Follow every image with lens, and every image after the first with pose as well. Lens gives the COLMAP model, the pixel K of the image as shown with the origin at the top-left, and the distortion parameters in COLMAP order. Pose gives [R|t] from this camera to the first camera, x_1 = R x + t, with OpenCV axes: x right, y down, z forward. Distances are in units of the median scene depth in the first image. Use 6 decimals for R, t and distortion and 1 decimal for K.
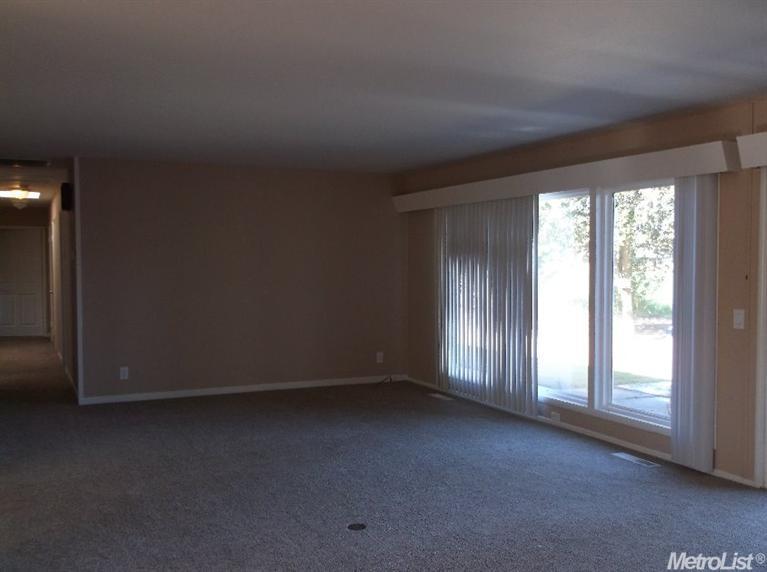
lens RADIAL K [[763.1, 0, 384.3], [0, 763.1, 289.4], [0, 0, 1]] dist [0.033045, 0.000000]
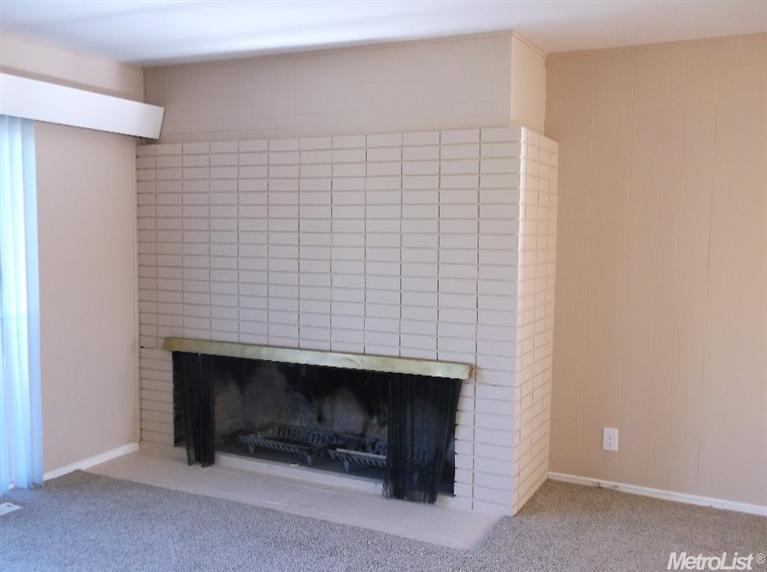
lens RADIAL K [[763.1, 0, 379.8], [0, 763.1, 289.5], [0, 0, 1]] dist [0.033045, 0.000000]
pose [[-0.595491, -0.074796, 0.799872, -0.270698], [0.016749, 0.994284, 0.105445, -0.030479], [-0.803187, 0.076189, -0.590835, 0.709627]]
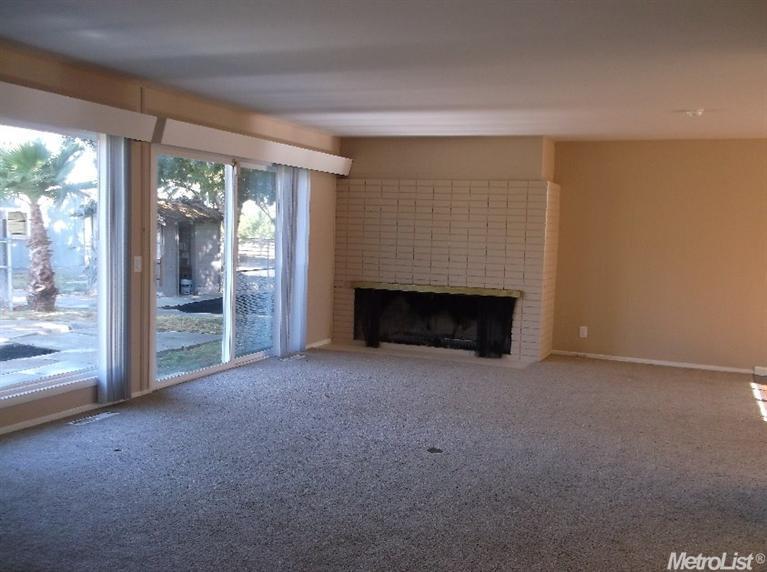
lens RADIAL K [[763.1, 0, 385.3], [0, 763.1, 282.8], [0, 0, 1]] dist [0.033045, 0.000000]
pose [[-0.651903, -0.079966, 0.754074, -0.525226], [-0.006637, 0.994988, 0.099777, -0.041181], [-0.758273, 0.060040, -0.649167, 1.106014]]
